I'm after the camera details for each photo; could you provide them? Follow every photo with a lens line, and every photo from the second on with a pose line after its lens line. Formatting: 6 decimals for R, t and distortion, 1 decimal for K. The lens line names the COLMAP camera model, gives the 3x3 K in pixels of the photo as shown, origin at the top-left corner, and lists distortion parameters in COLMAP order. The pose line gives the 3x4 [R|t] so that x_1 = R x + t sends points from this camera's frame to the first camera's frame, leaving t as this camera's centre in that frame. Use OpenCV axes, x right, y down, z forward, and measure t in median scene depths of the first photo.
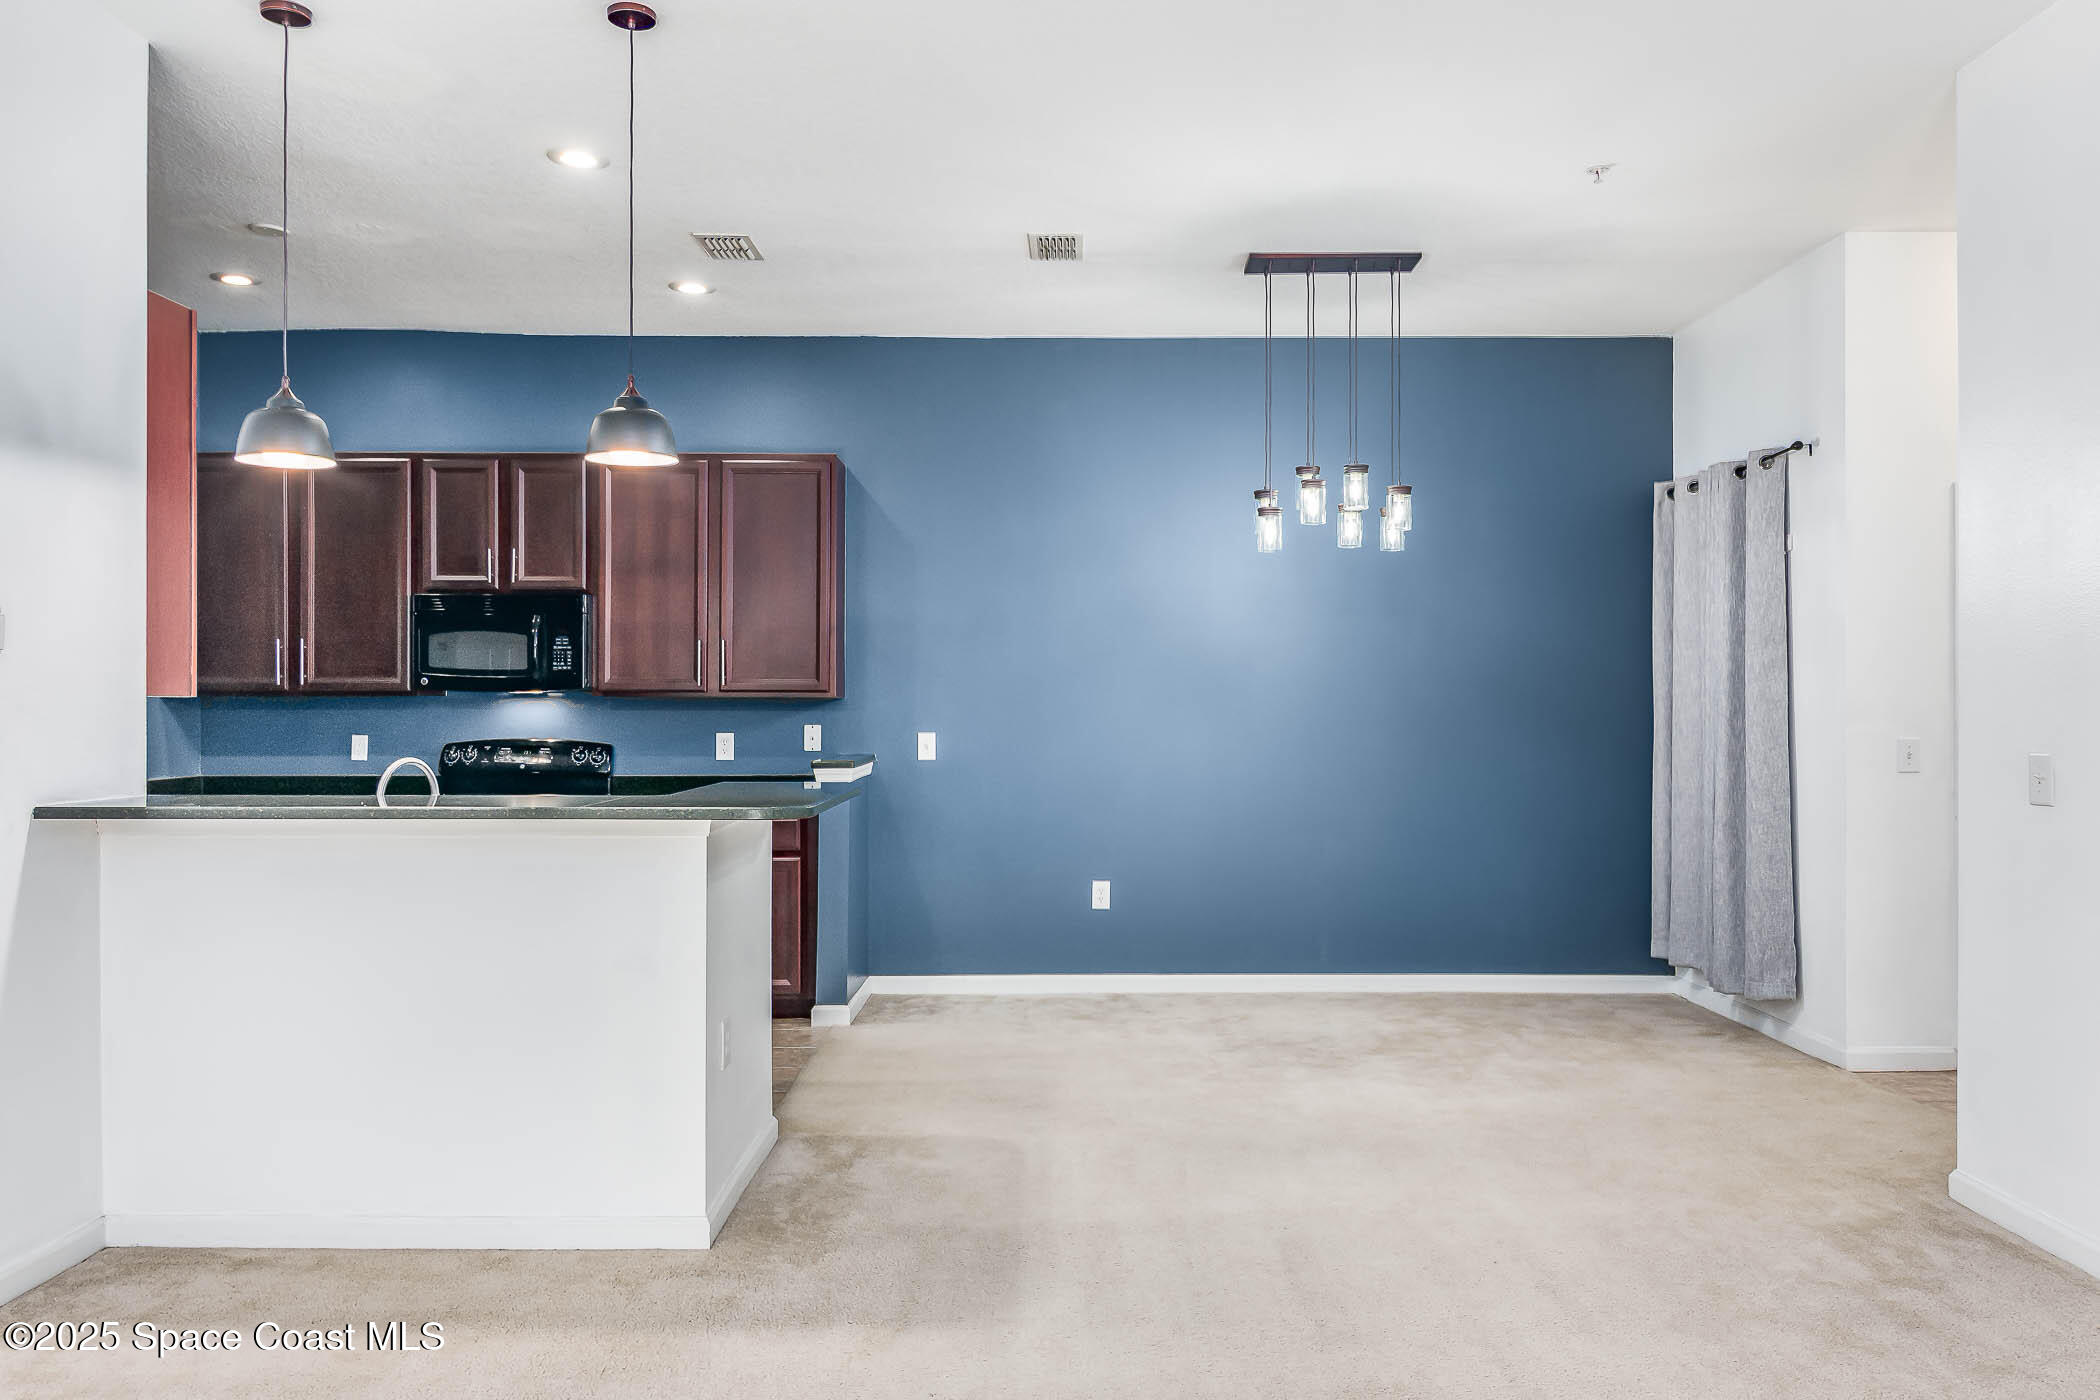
lens RADIAL K [[1484.9, 0, 1043.5], [0, 1484.9, 707.8], [0, 0, 1]] dist [-0.005205, -0.004515]
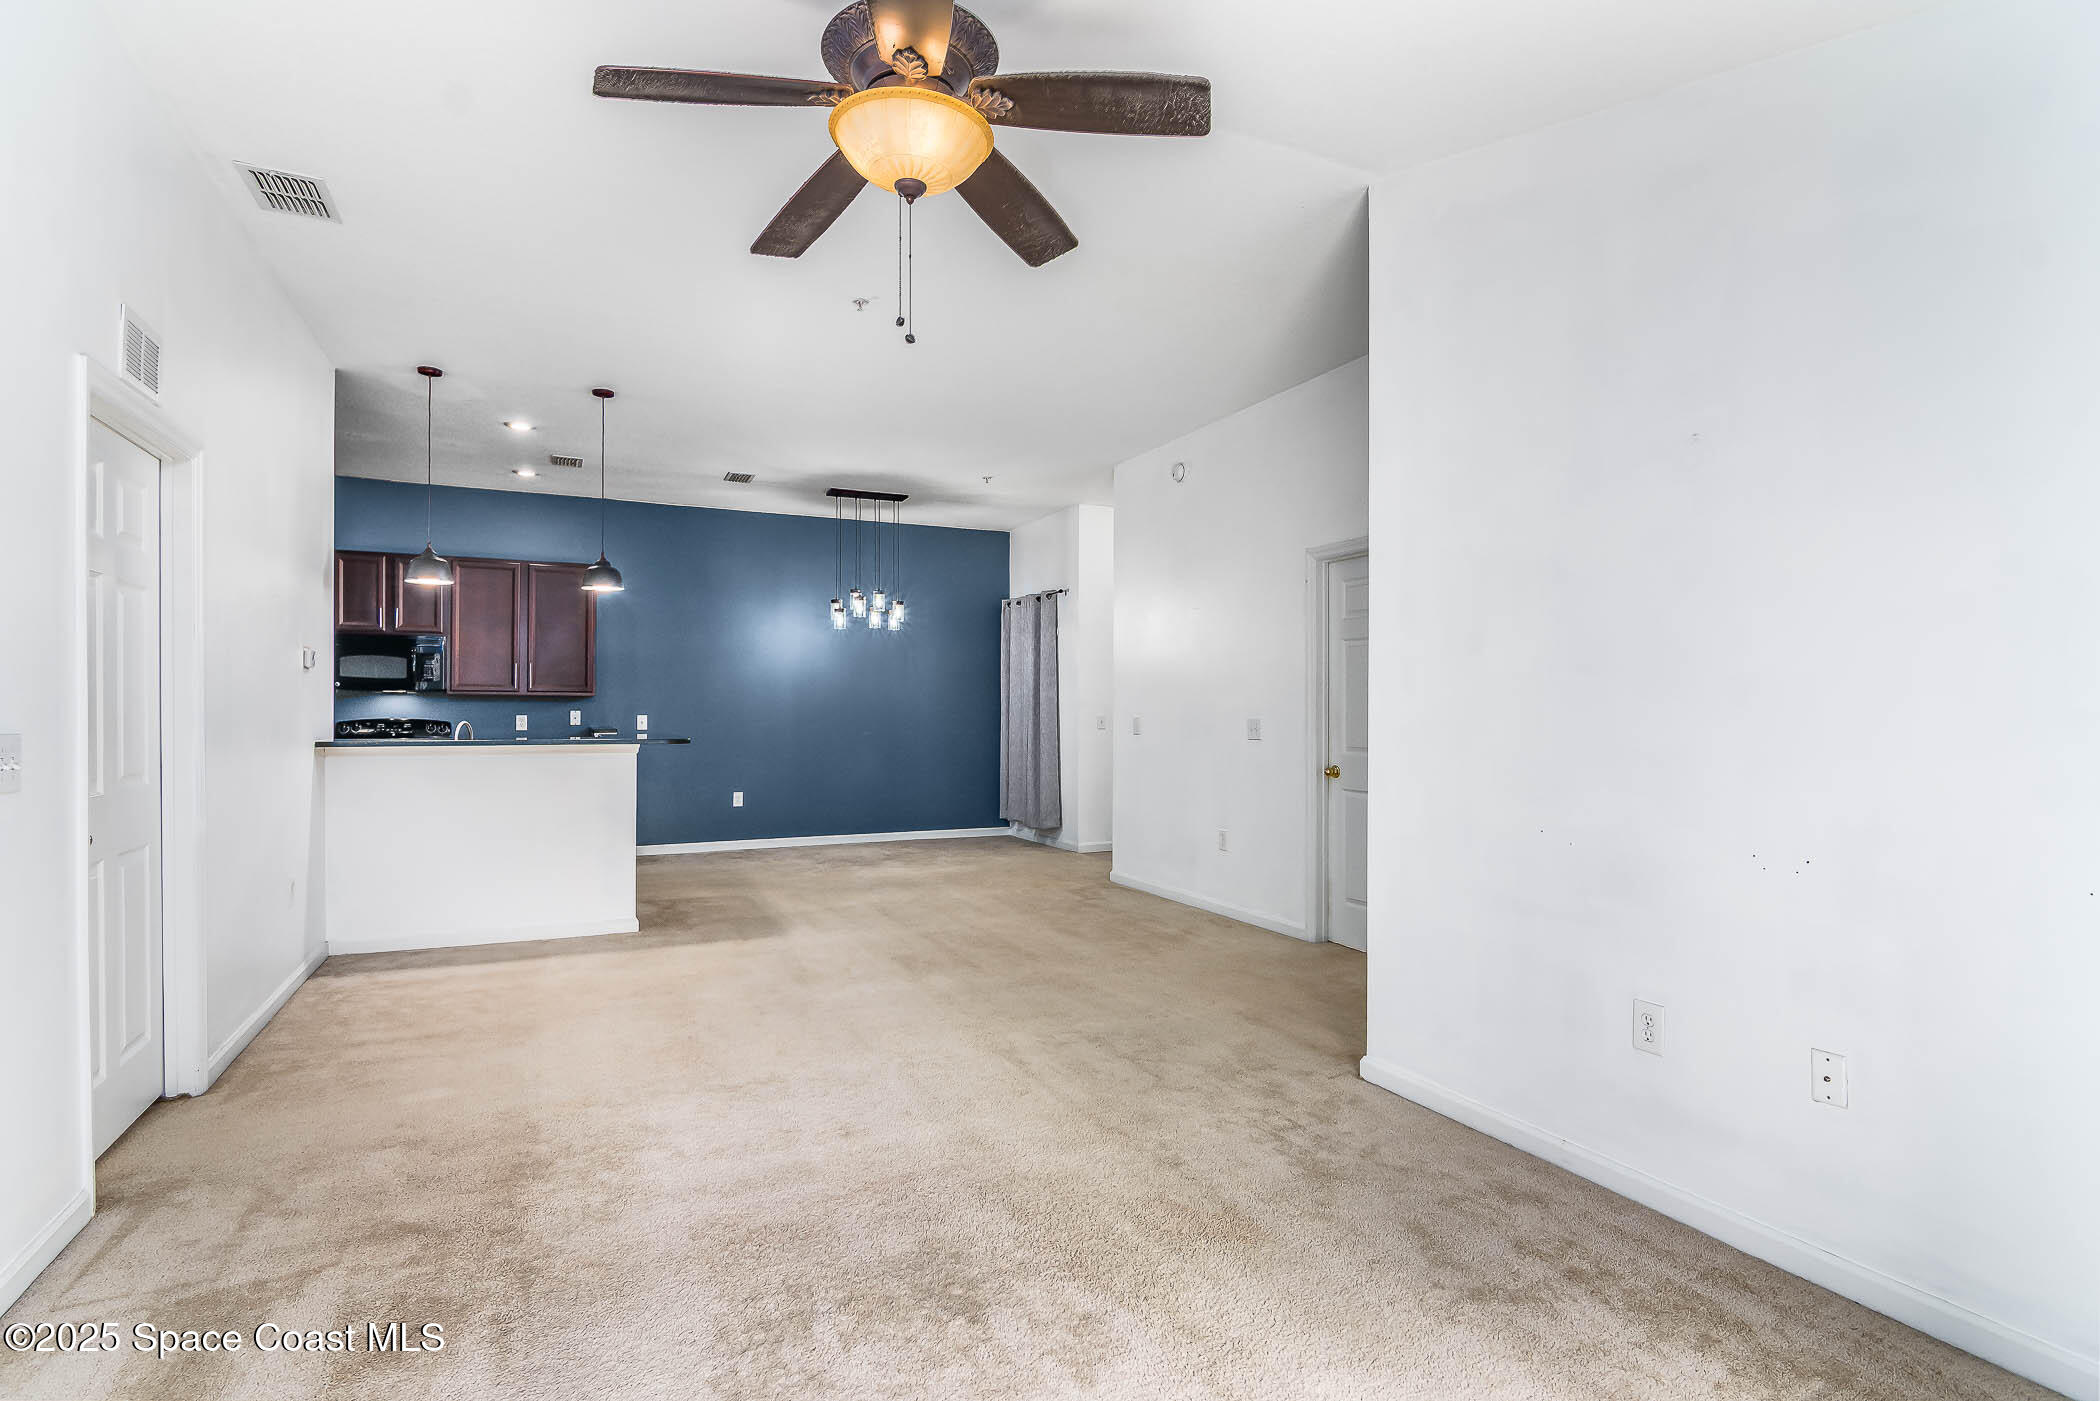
lens RADIAL K [[1011.5, 0, 1006.7], [0, 1011.5, 704.8], [0, 0, 1]] dist [0.000188, -0.013786]
pose [[0.915055, 0.003490, 0.403313, -0.187616], [-0.002157, 0.999991, -0.003760, 0.008576], [-0.403322, 0.002570, 0.915054, -0.375905]]
